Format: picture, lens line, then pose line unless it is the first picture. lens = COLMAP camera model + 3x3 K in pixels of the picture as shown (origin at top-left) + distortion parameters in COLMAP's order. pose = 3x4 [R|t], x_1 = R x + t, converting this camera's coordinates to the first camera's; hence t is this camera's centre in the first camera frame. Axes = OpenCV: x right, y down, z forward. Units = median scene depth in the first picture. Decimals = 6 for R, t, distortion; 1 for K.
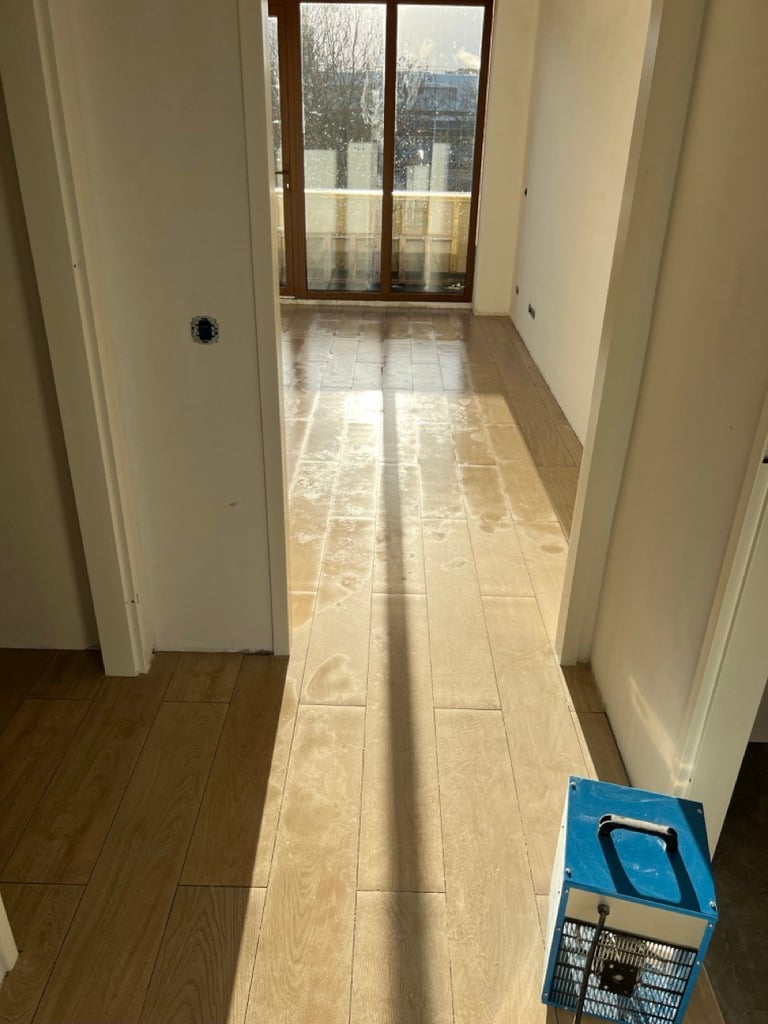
lens RADIAL K [[778.7, 0, 384.0], [0, 778.7, 512.0], [0, 0, 1]] dist [0.064981, -0.078755]
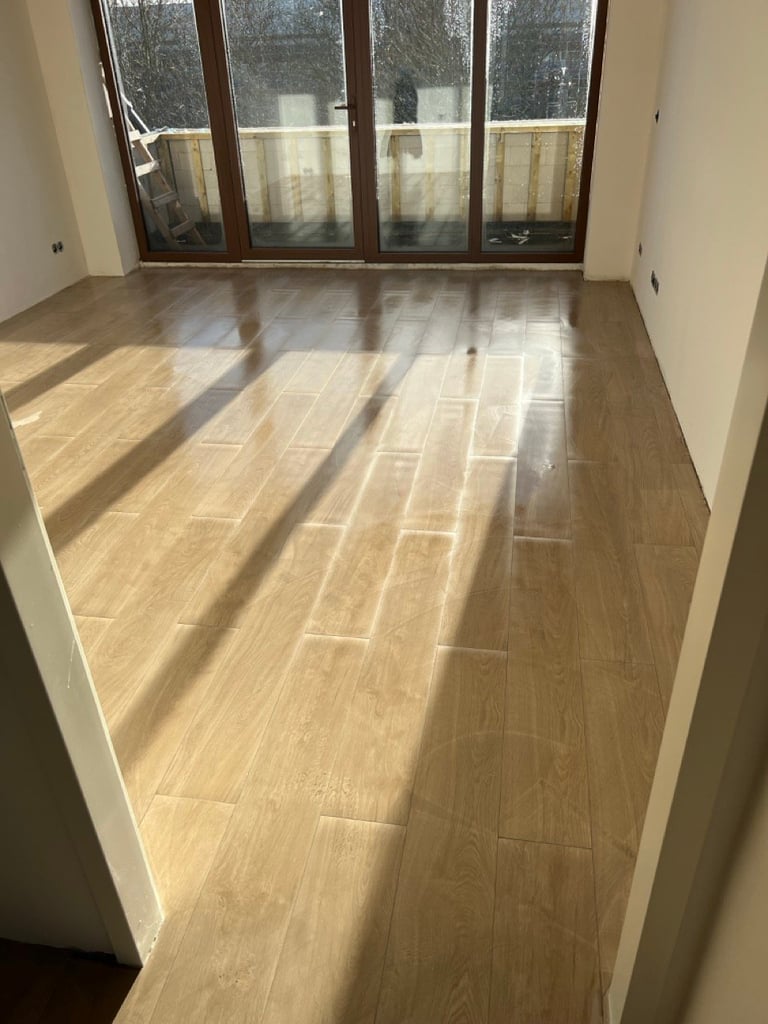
lens RADIAL K [[778.7, 0, 384.0], [0, 778.7, 512.0], [0, 0, 1]] dist [0.064981, -0.078755]
pose [[0.985969, 0.029766, -0.164256, 0.053814], [-0.017187, 0.996846, 0.077480, -0.076637], [0.166044, -0.073569, 0.983370, 0.173122]]
